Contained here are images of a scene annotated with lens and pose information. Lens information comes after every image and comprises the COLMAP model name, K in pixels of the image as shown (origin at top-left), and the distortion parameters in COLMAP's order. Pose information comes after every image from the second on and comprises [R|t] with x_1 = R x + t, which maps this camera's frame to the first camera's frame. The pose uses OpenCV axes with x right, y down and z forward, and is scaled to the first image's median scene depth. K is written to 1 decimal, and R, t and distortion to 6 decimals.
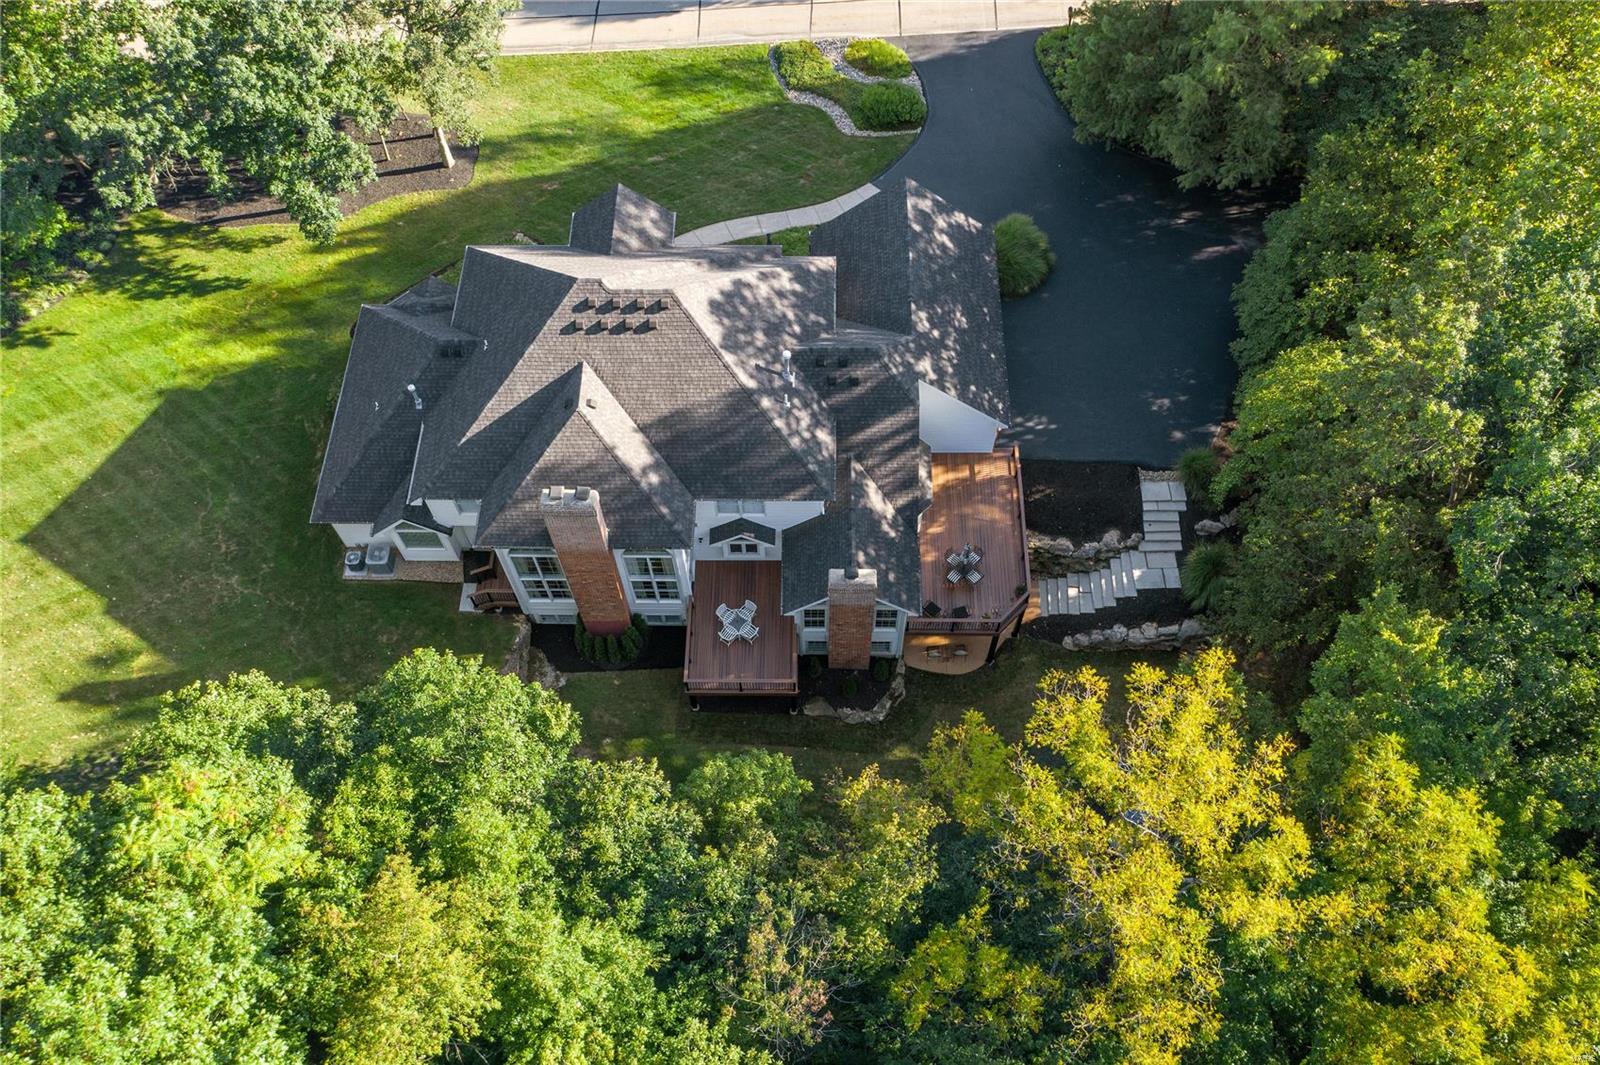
lens RADIAL K [[1283.8, 0, 801.5], [0, 1283.8, 529.5], [0, 0, 1]] dist [-0.026057, 0.003438]
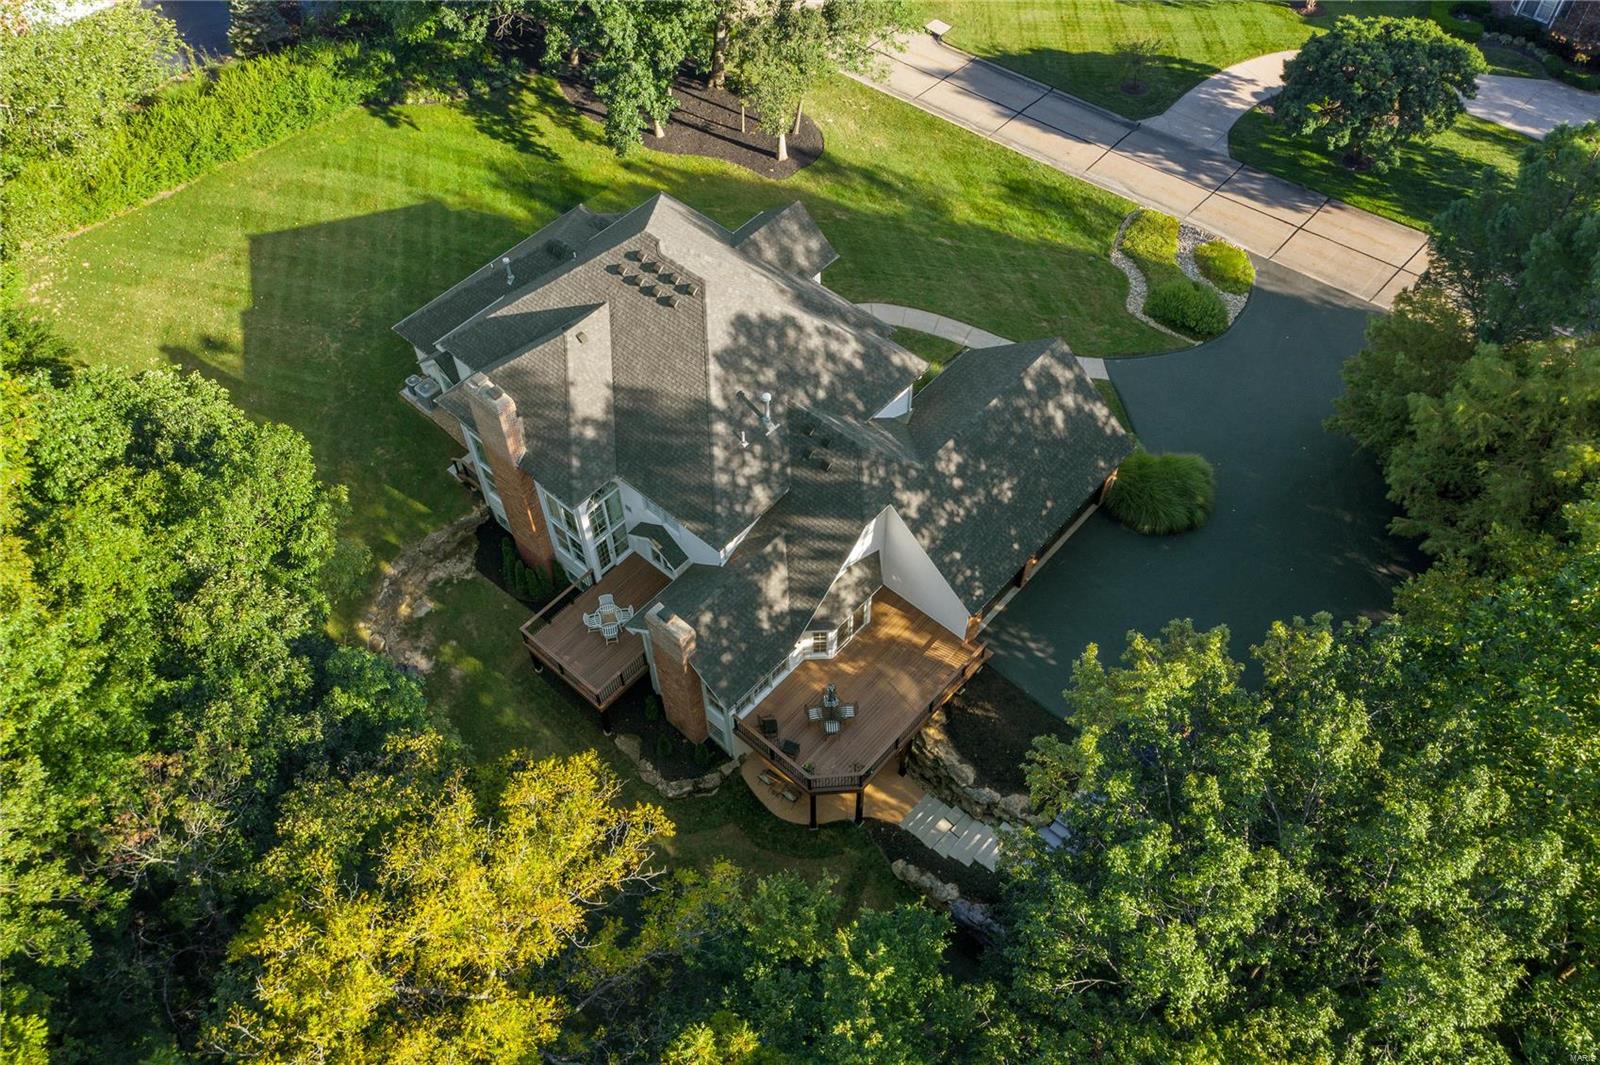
lens RADIAL K [[1283.8, 0, 799.1], [0, 1283.8, 535.4], [0, 0, 1]] dist [-0.026057, 0.003438]
pose [[0.750559, 0.525854, -0.400175, 0.394544], [-0.567360, 0.823279, 0.017710, -0.074135], [0.338768, 0.213751, 0.916268, 0.142902]]
